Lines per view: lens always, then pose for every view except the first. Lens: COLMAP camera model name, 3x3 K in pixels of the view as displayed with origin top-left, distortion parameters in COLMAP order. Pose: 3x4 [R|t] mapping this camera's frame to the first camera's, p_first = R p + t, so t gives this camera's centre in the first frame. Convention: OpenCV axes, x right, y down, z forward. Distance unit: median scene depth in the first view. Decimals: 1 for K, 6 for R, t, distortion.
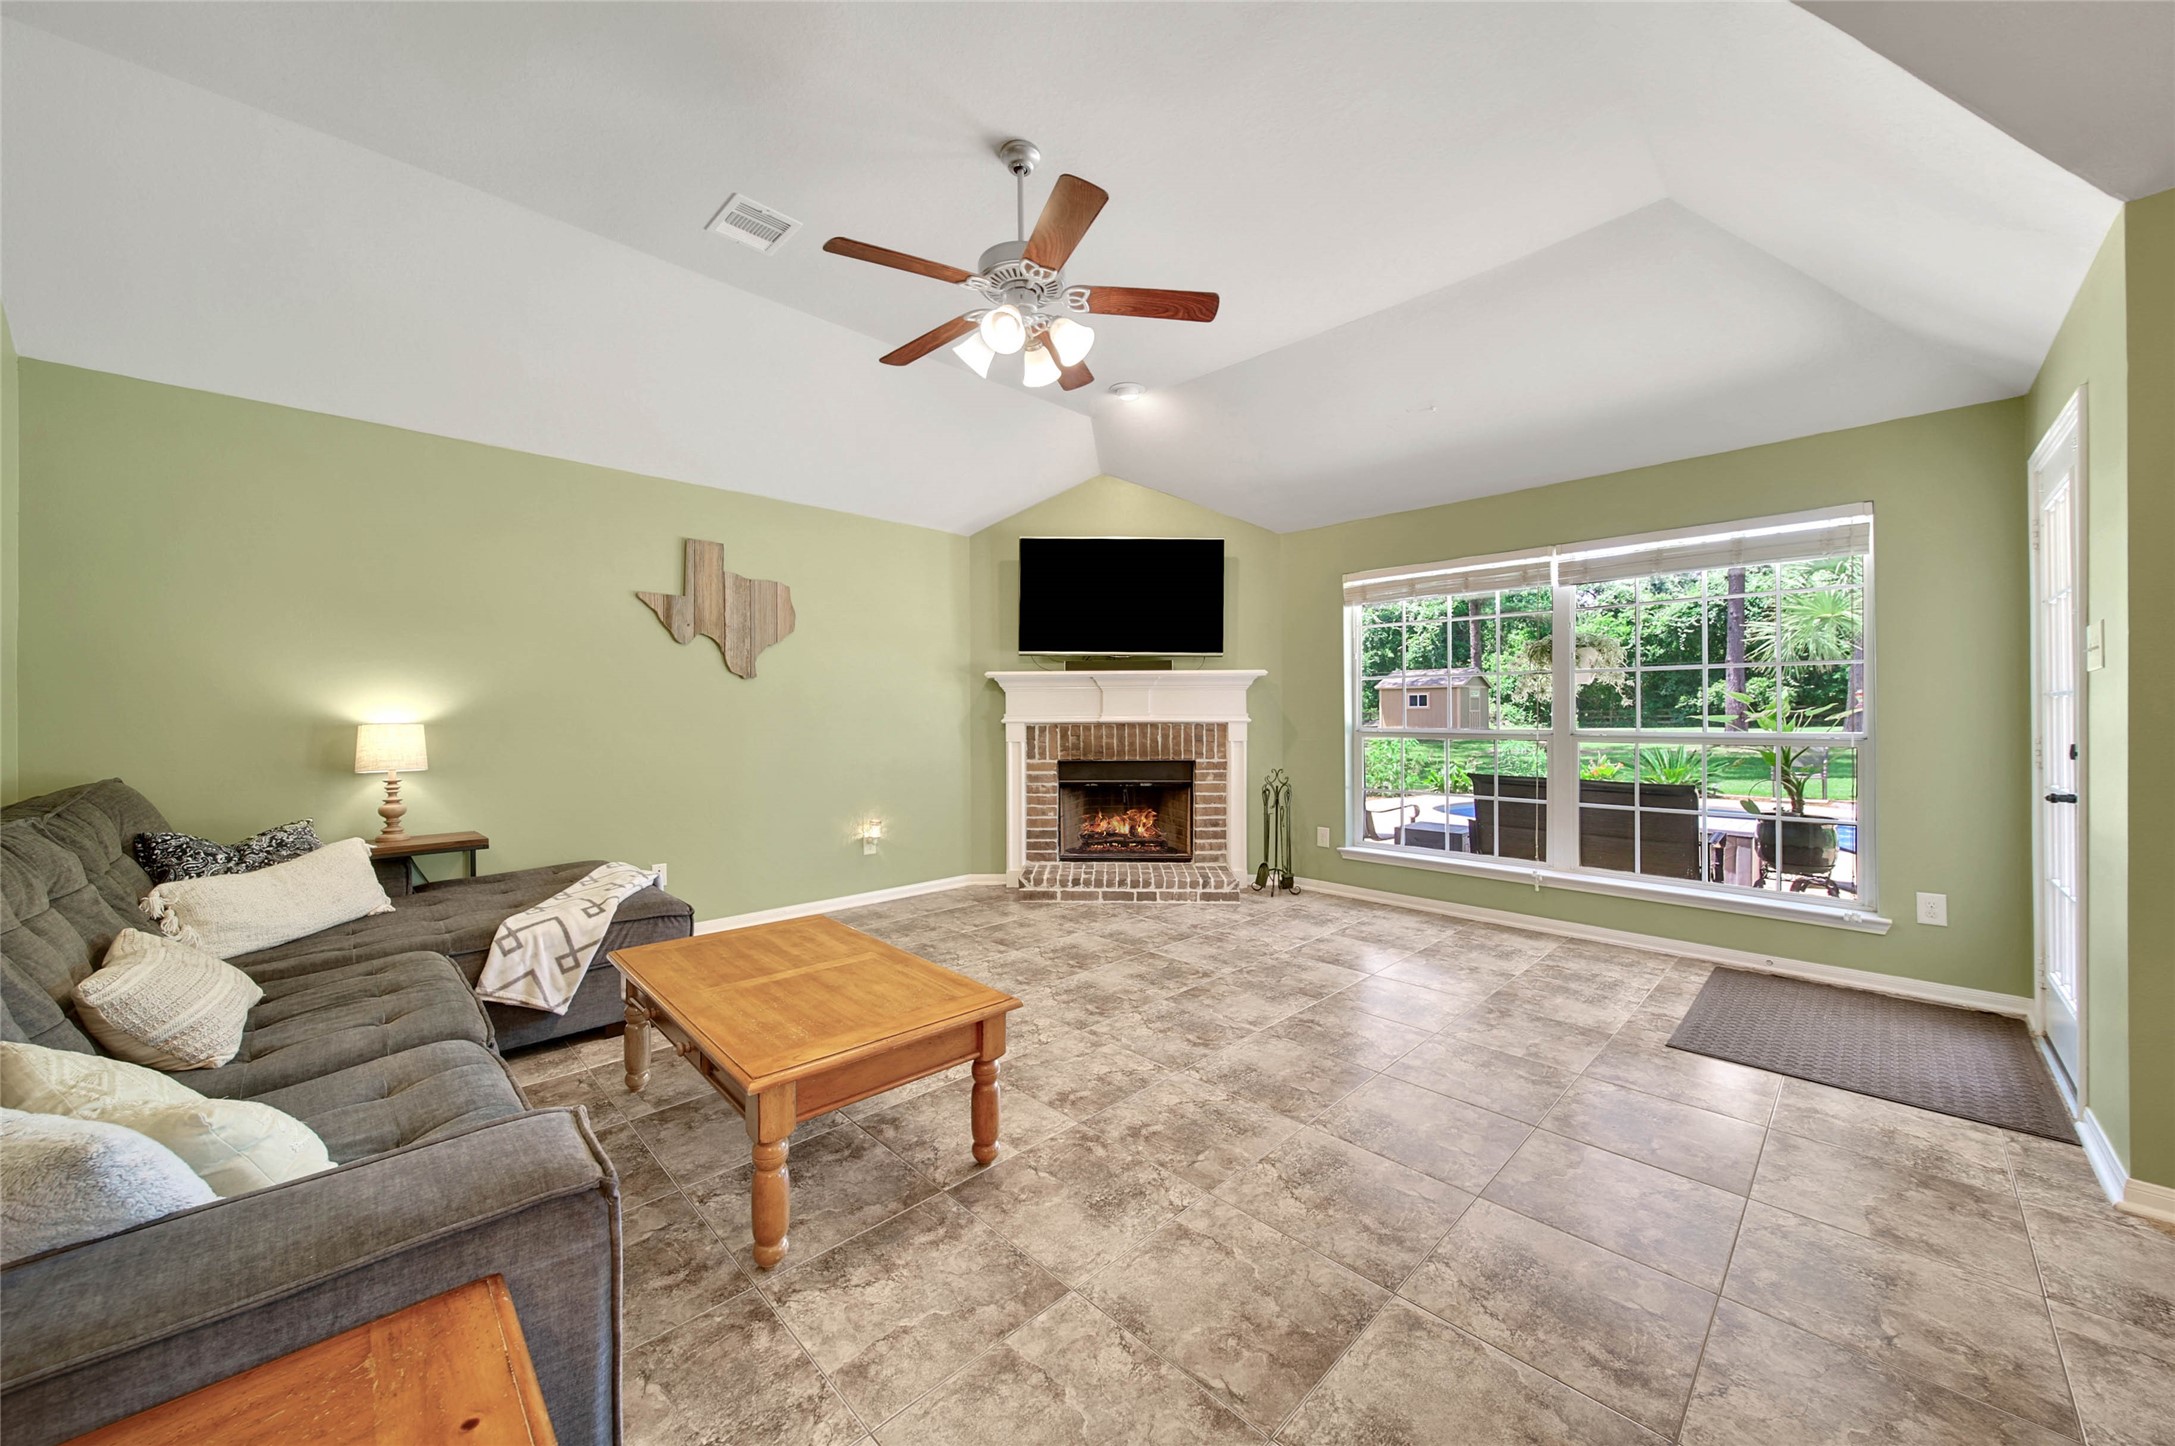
lens RADIAL K [[796.4, 0, 1079.6], [0, 796.4, 720.1], [0, 0, 1]] dist [-0.003446, -0.001088]
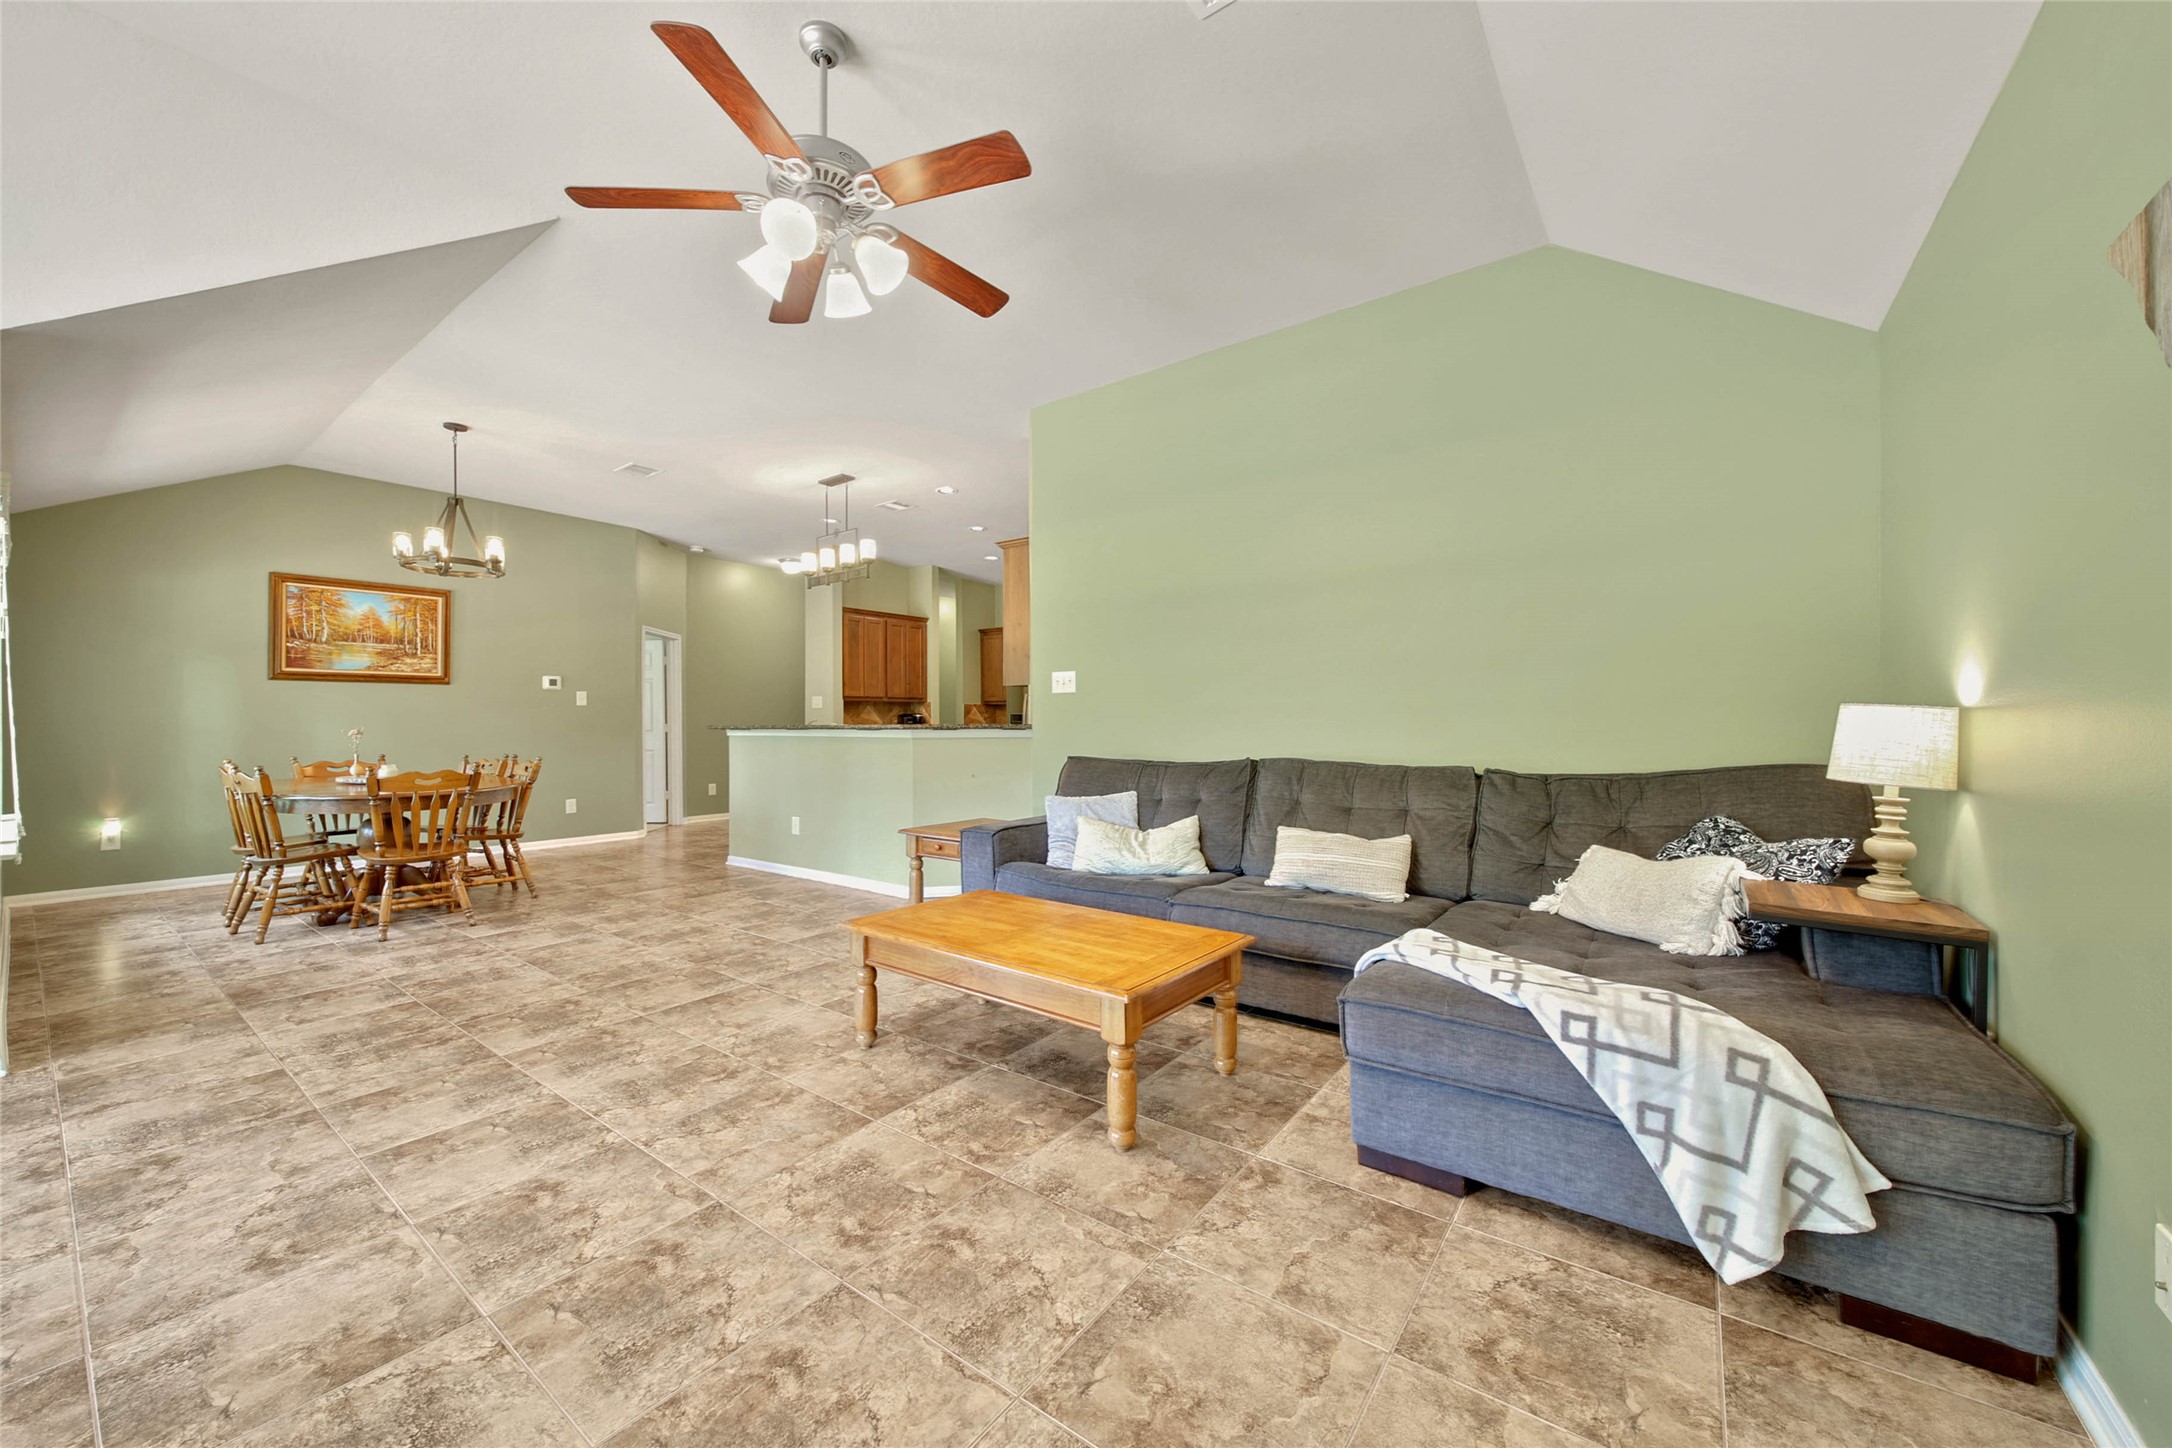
lens RADIAL K [[795.3, 0, 1080.0], [0, 795.3, 719.9], [0, 0, 1]] dist [-0.003446, -0.001088]
pose [[-0.986507, 0.006527, -0.163590, -0.171301], [0.005821, 0.999972, 0.004797, 0.008201], [0.163617, 0.003780, -0.986517, 1.581574]]
